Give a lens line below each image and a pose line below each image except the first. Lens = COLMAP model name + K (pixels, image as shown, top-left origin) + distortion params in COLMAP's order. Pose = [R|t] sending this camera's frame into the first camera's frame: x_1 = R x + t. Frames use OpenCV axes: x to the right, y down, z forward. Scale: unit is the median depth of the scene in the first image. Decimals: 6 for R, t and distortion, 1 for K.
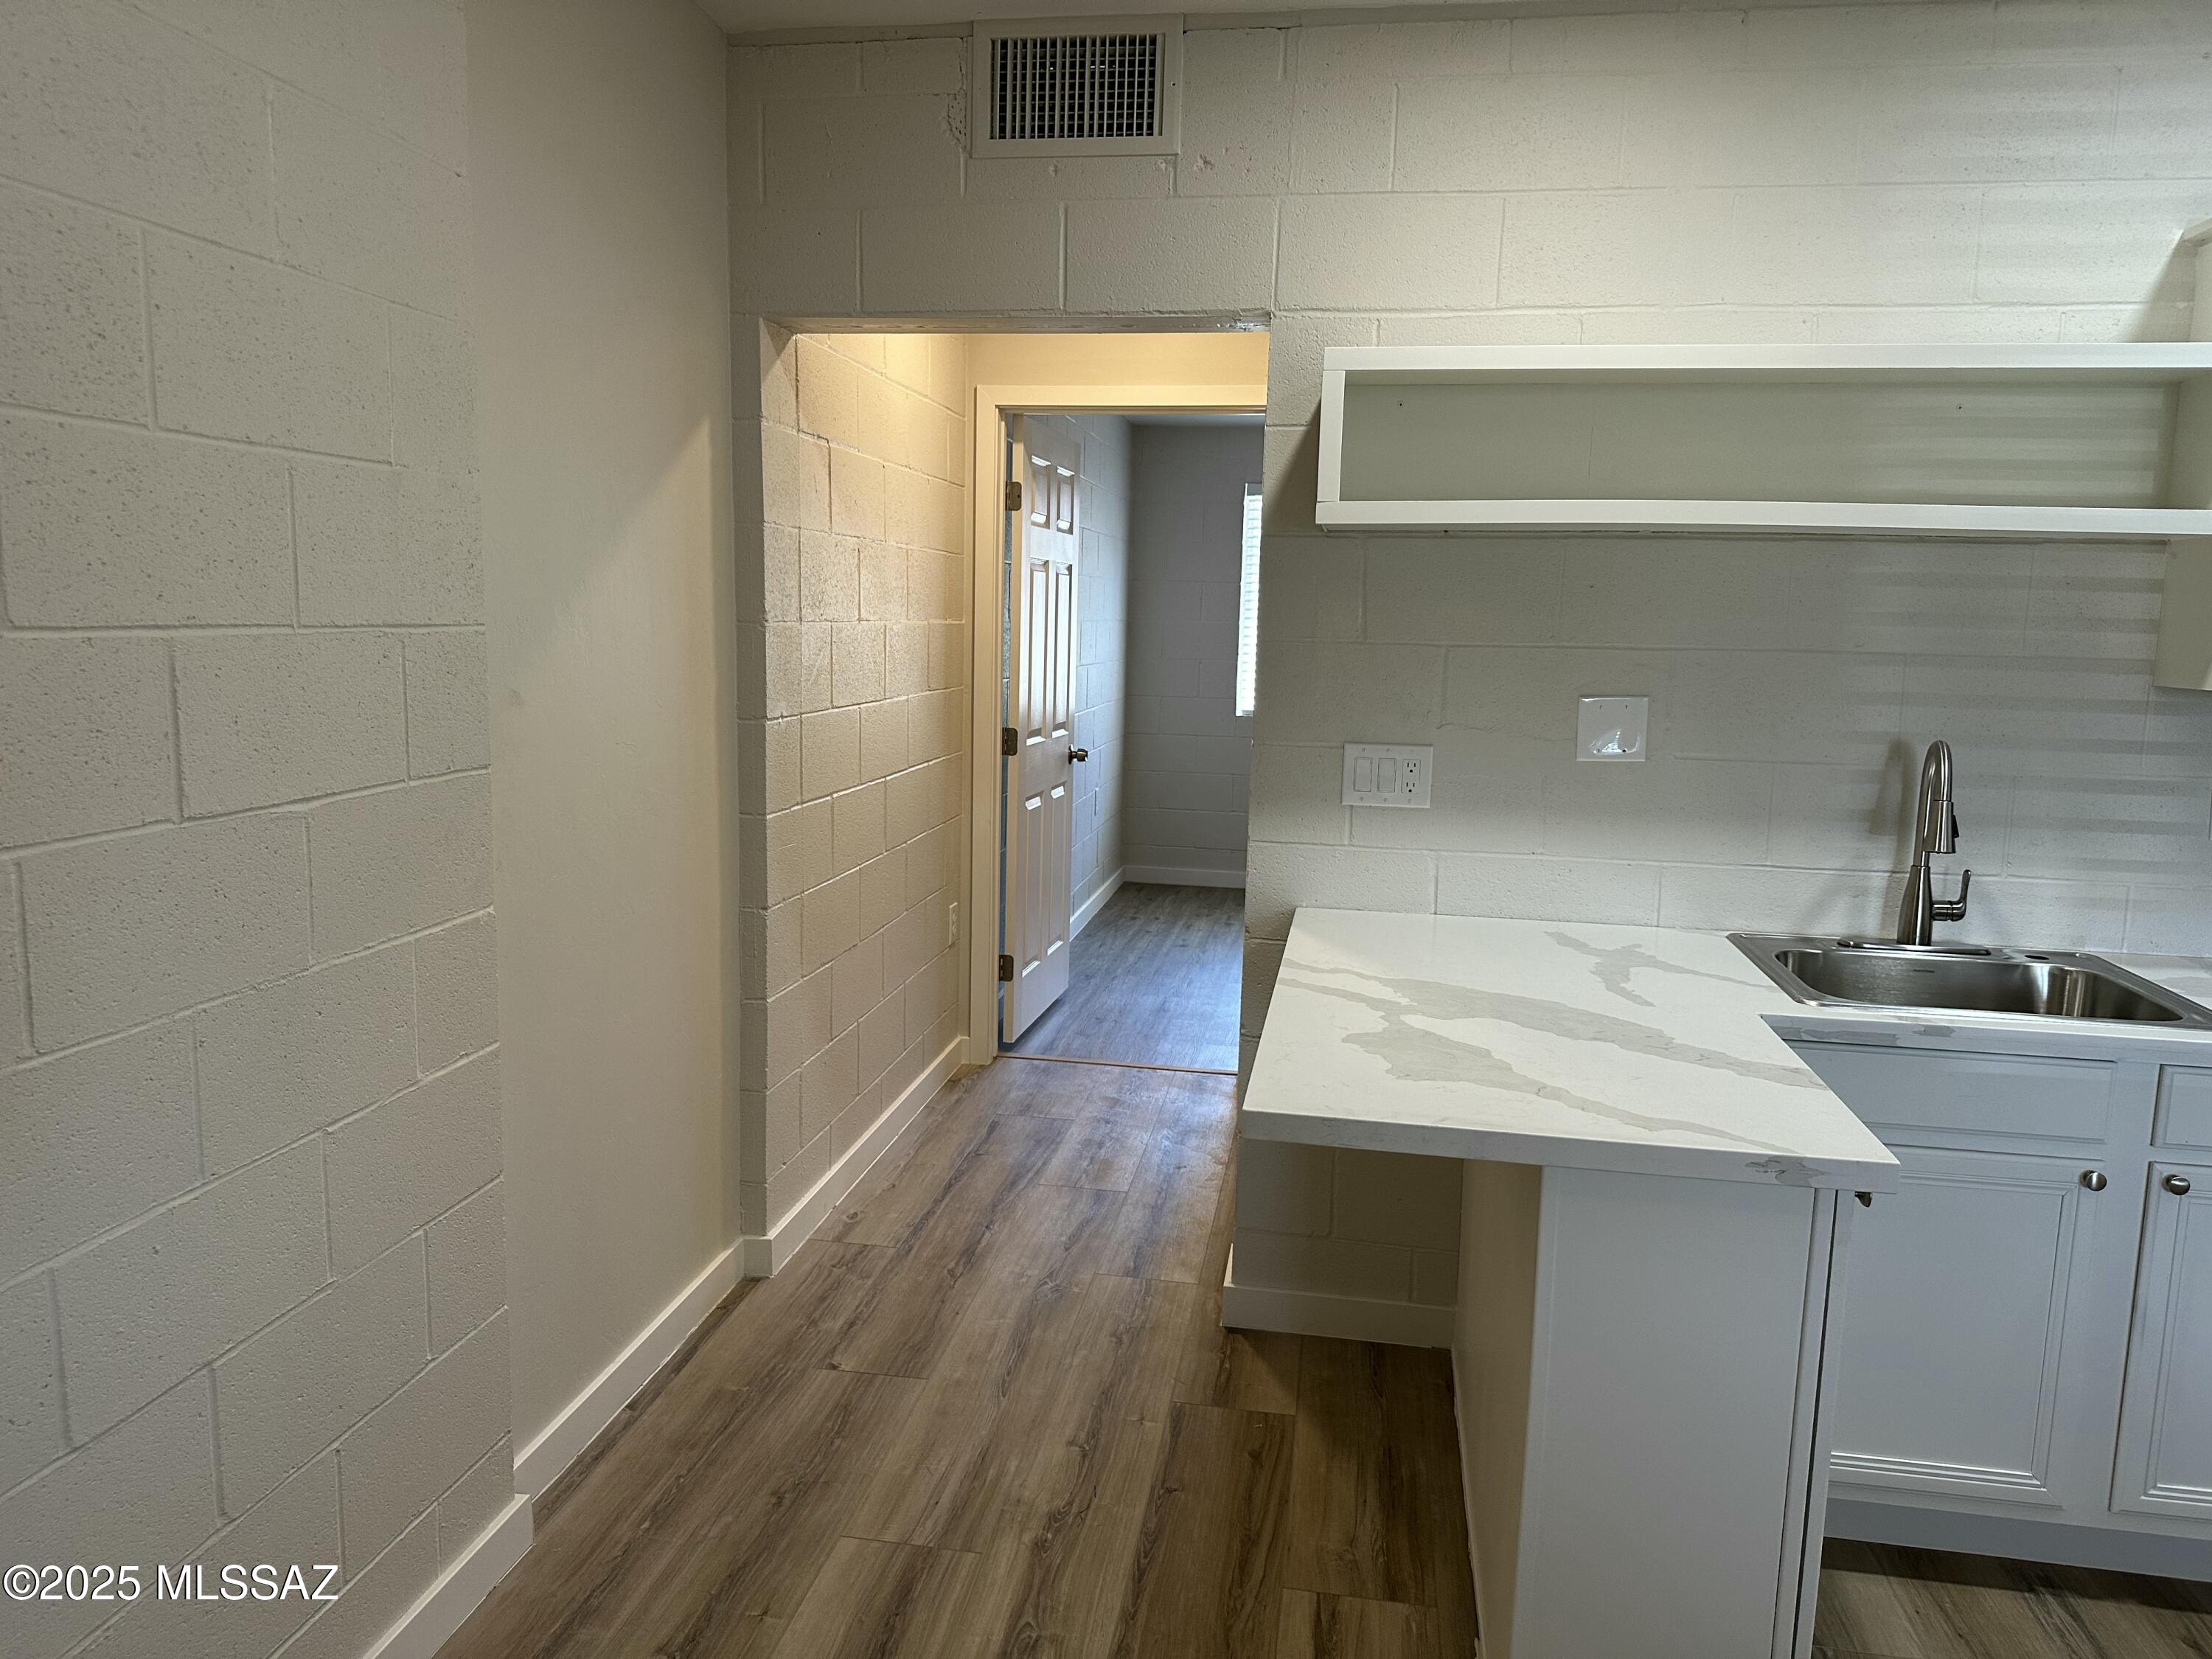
lens RADIAL K [[1556.8, 0, 1130.9], [0, 1556.8, 827.8], [0, 0, 1]] dist [0.077496, -0.088629]
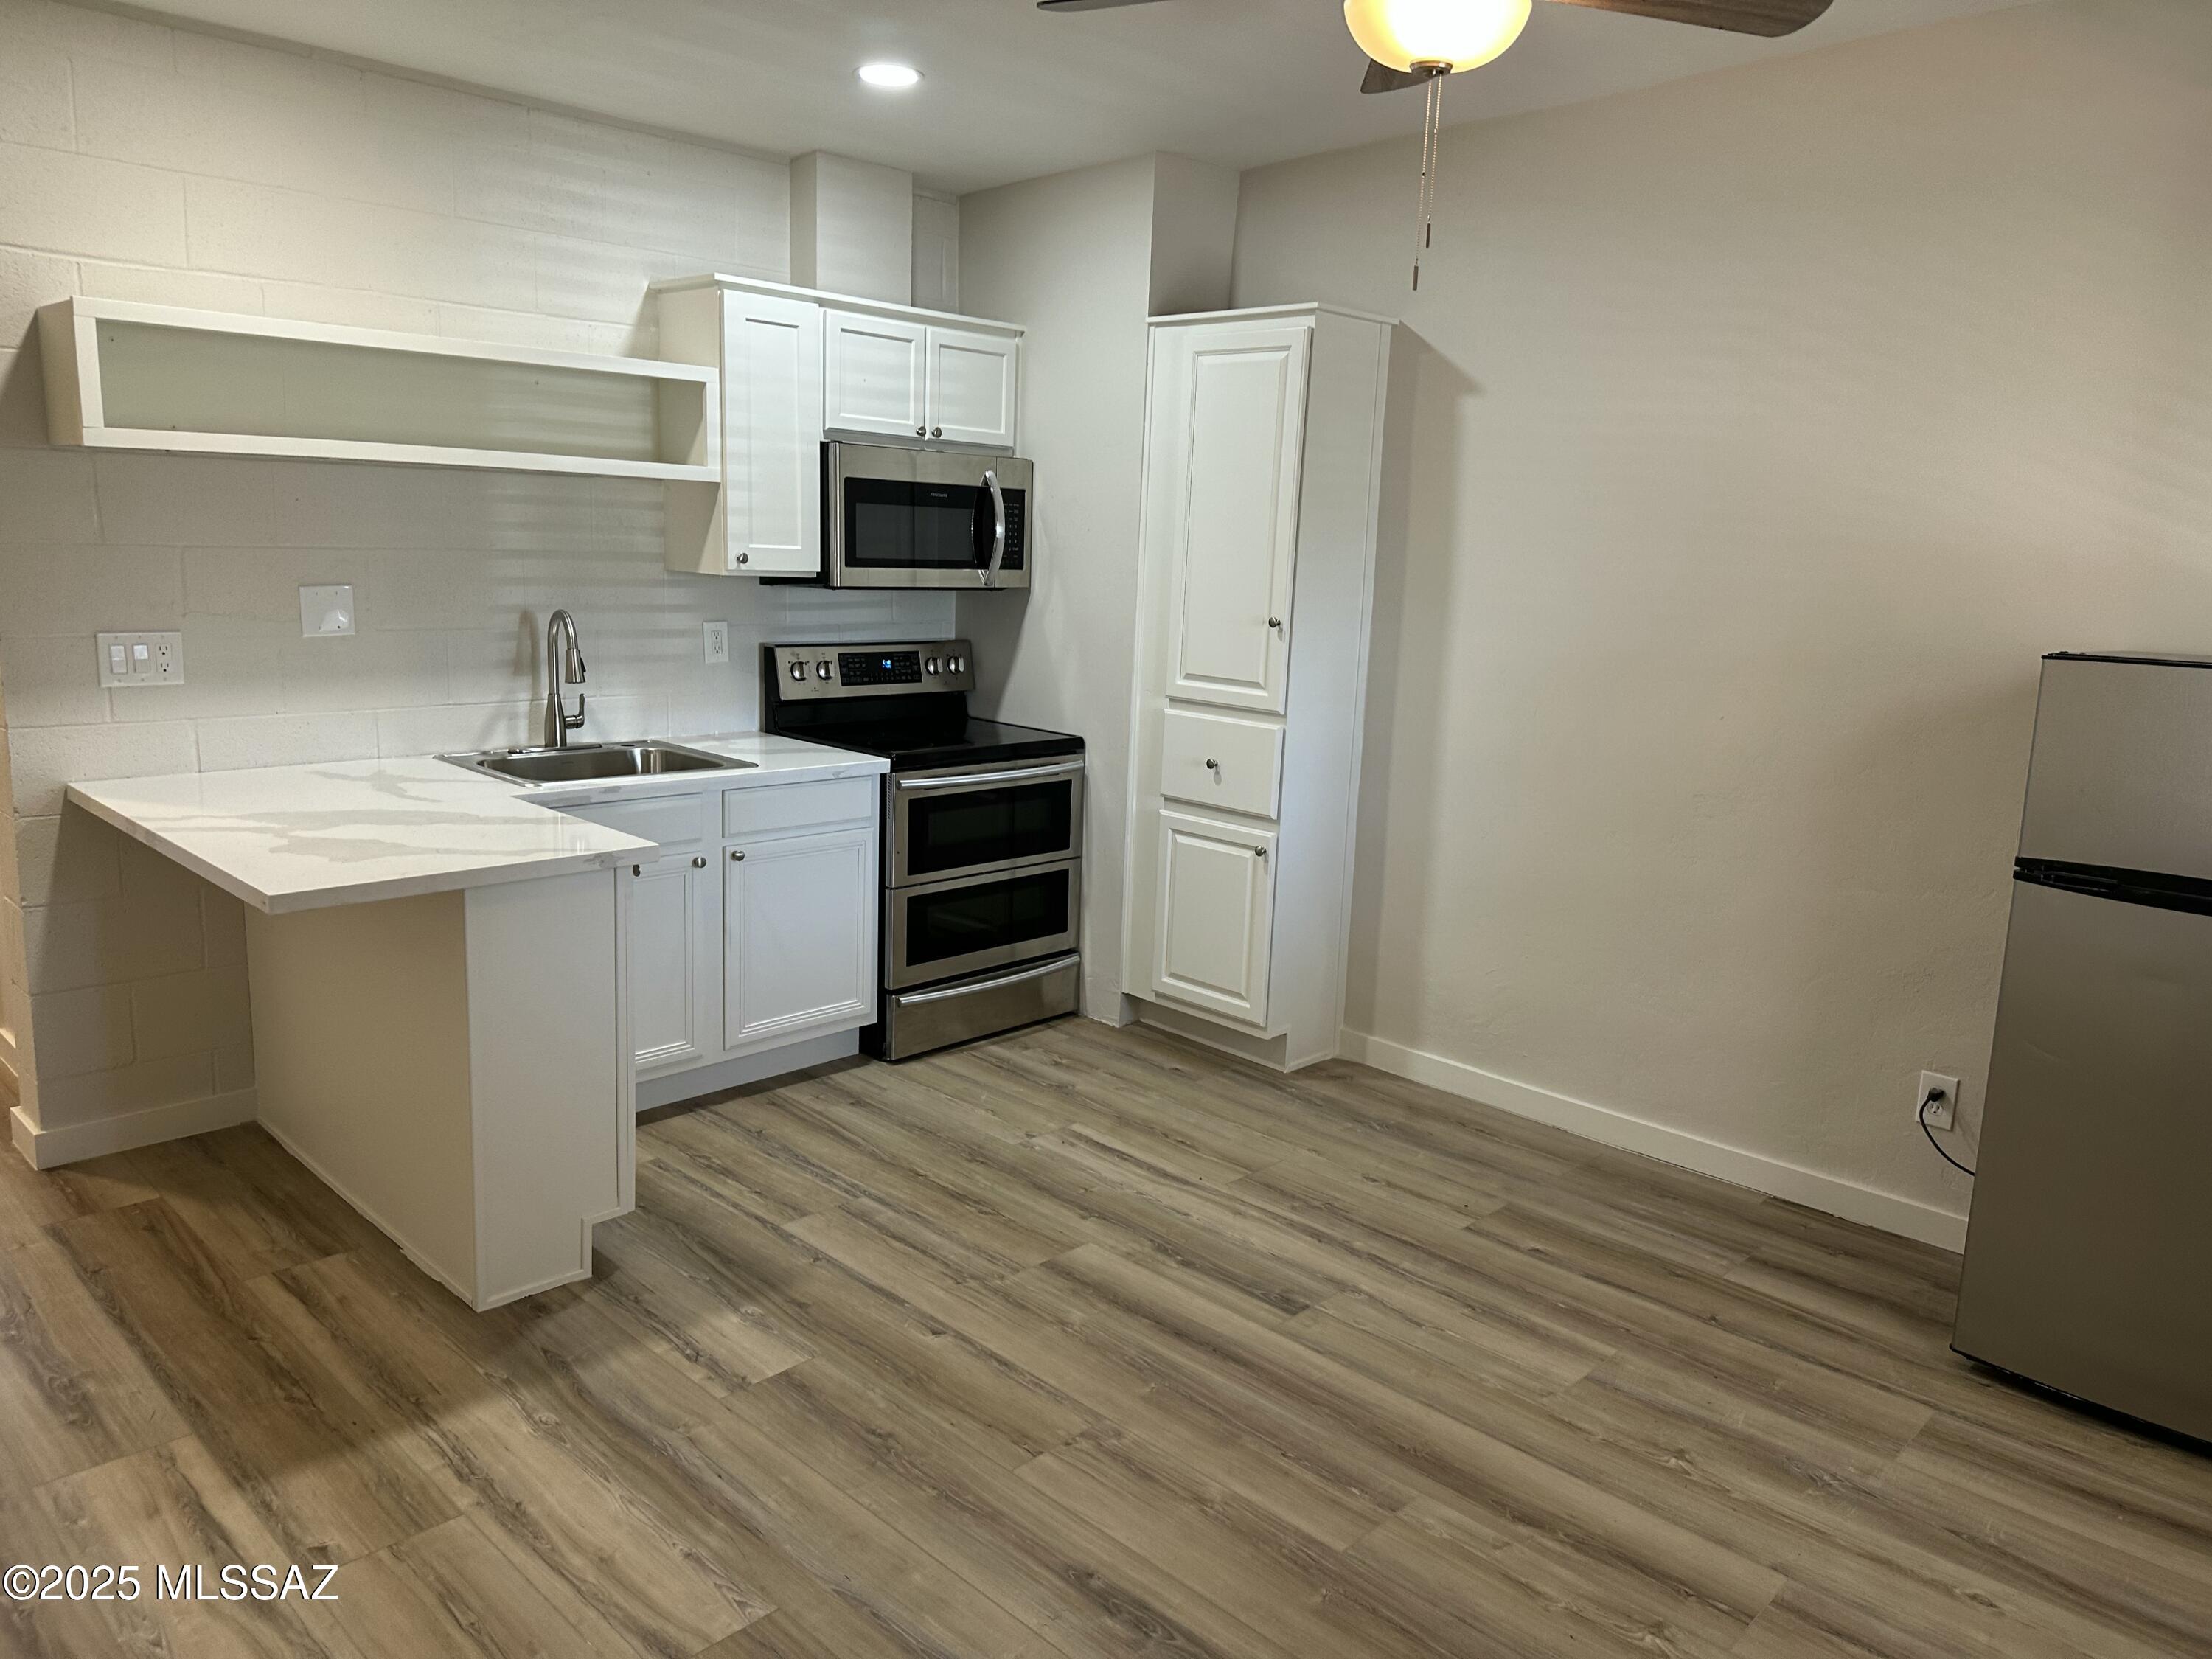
lens RADIAL K [[1556.8, 0, 1109.0], [0, 1556.8, 831.4], [0, 0, 1]] dist [0.077496, -0.088629]
pose [[0.576836, -0.160545, 0.800928, -0.418047], [0.088744, 0.987009, 0.133931, 0.000053], [-0.812025, -0.006178, 0.583590, -0.304214]]
